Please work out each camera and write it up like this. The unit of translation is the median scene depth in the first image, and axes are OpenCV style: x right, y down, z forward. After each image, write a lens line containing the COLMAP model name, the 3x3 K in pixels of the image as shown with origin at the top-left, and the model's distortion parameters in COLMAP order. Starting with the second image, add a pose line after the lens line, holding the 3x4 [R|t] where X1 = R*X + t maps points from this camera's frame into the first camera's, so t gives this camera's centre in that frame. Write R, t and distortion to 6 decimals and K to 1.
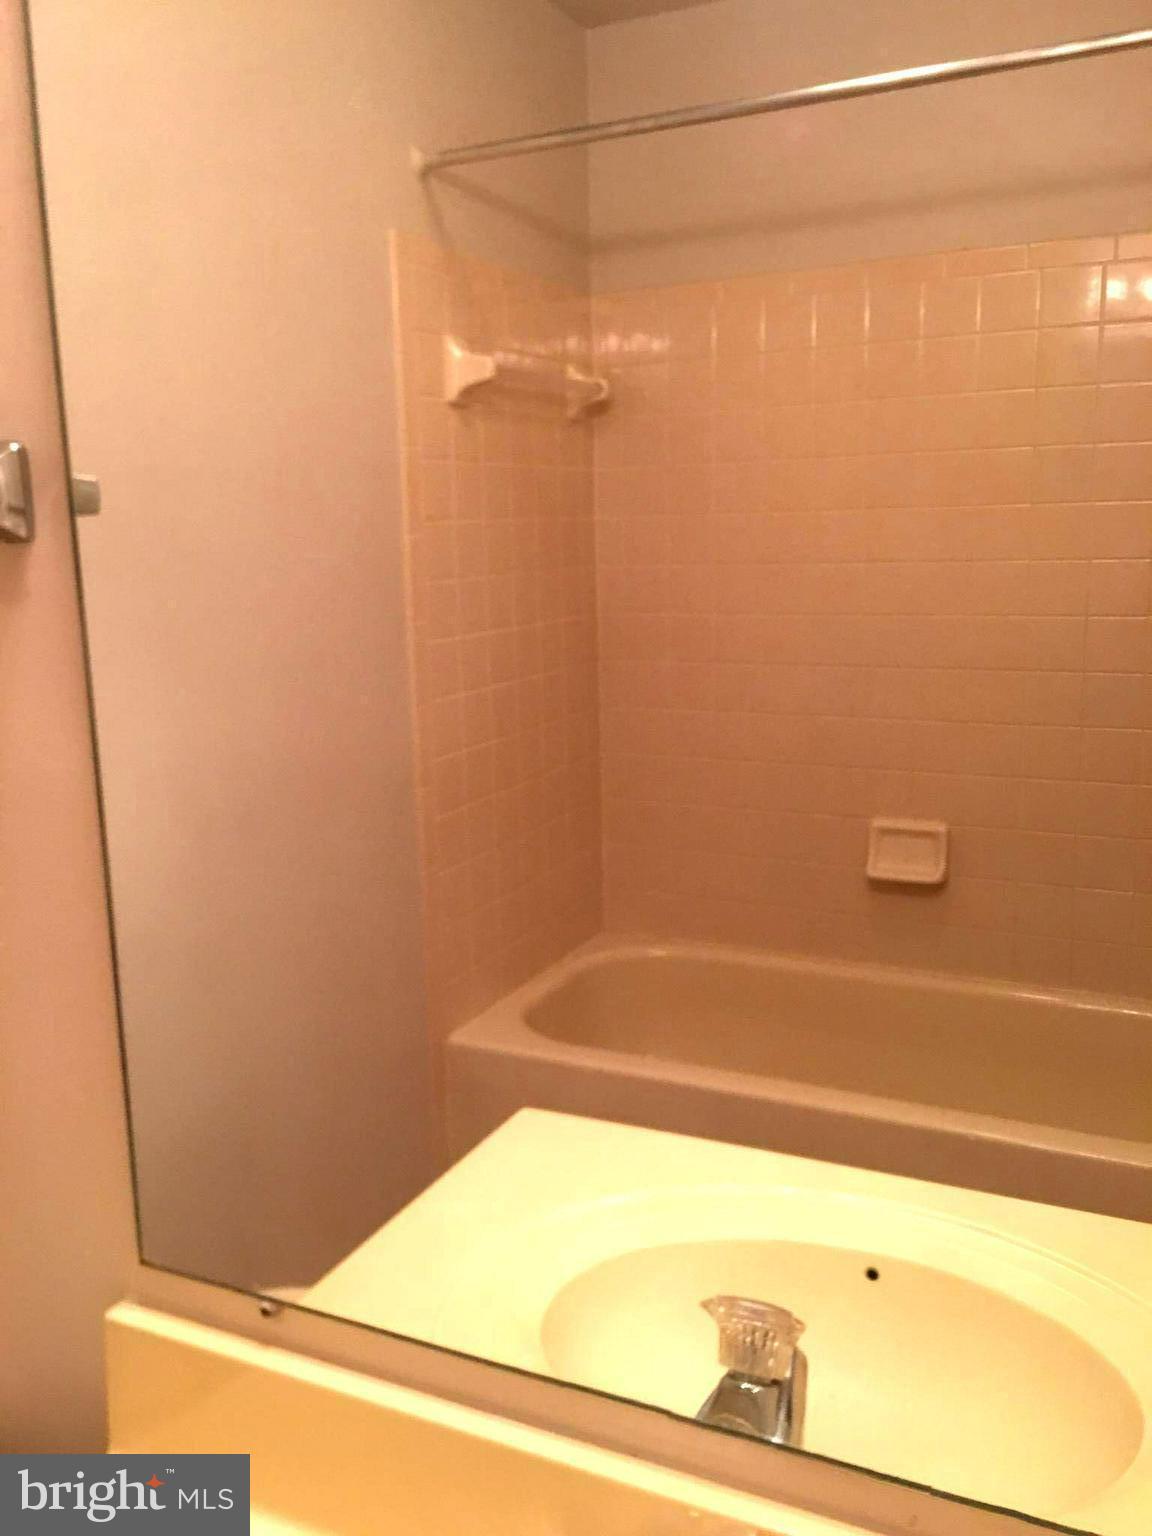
lens RADIAL K [[1314.5, 0, 576.0], [0, 1314.5, 768.0], [0, 0, 1]] dist [0.031991, -0.000929]
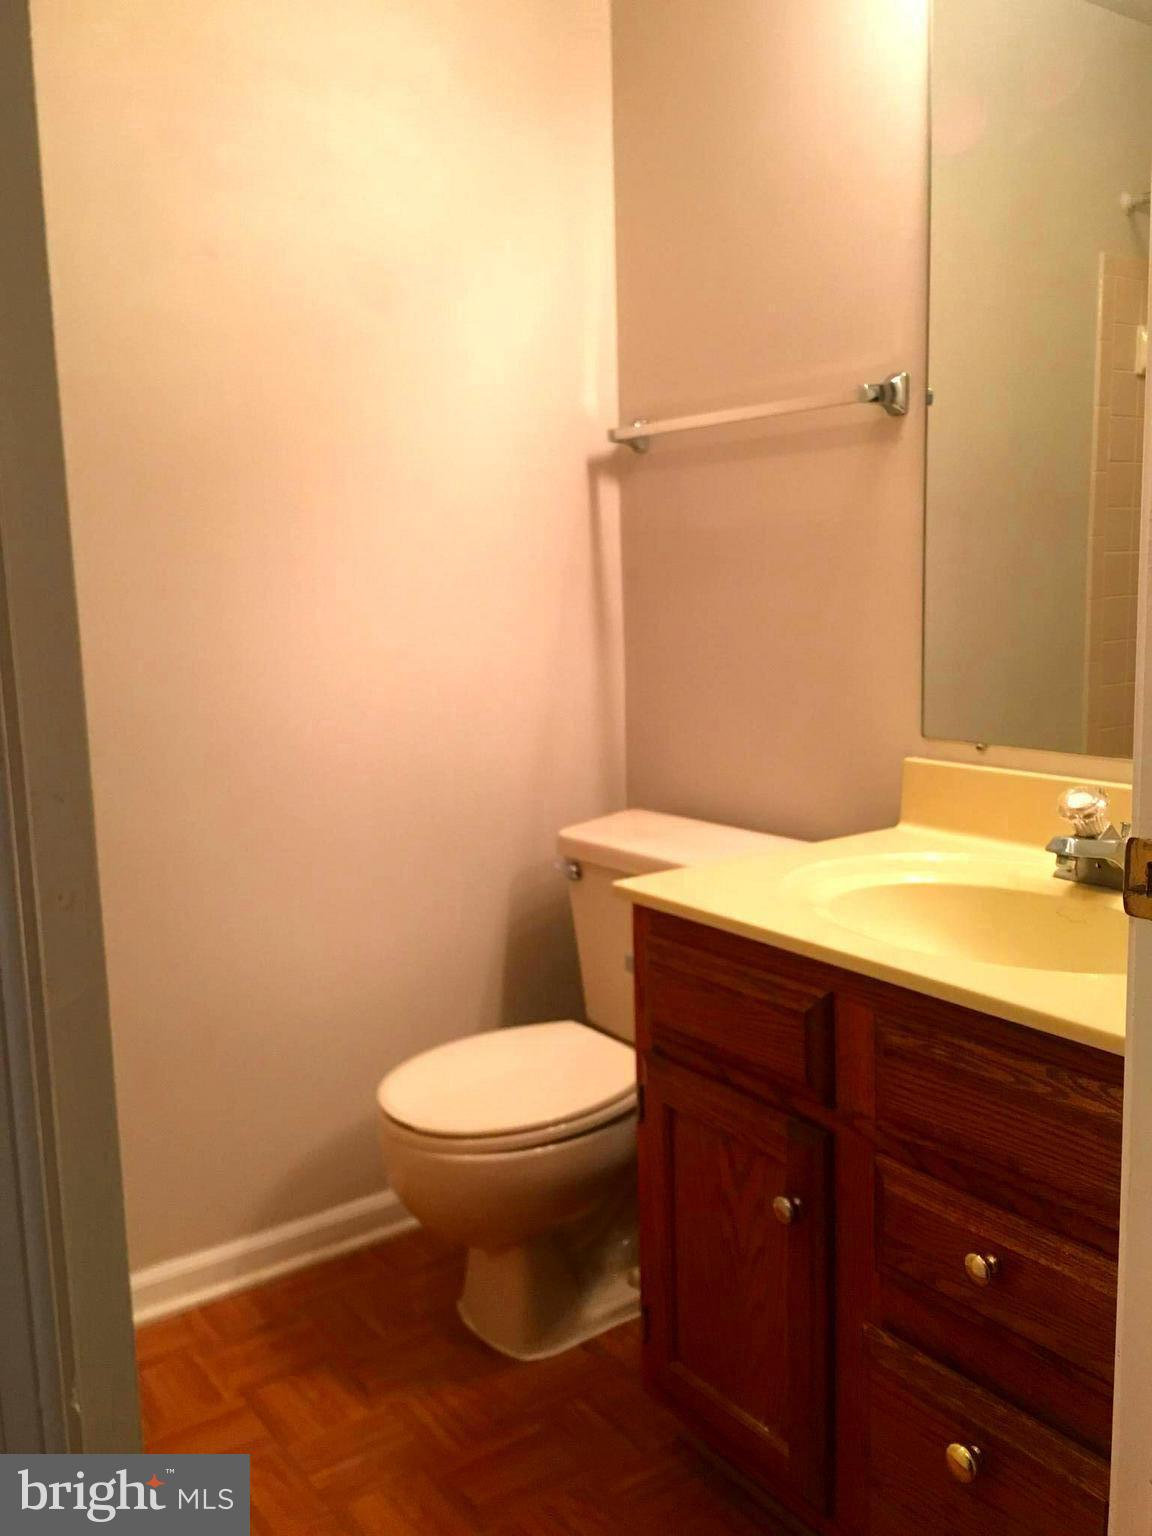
lens RADIAL K [[1314.5, 0, 576.0], [0, 1314.5, 768.0], [0, 0, 1]] dist [0.031991, -0.000929]
pose [[0.873329, 0.078557, -0.480755, 0.097869], [-0.088034, 0.996113, 0.002847, 0.194739], [0.479110, 0.039837, 0.876851, -0.510810]]
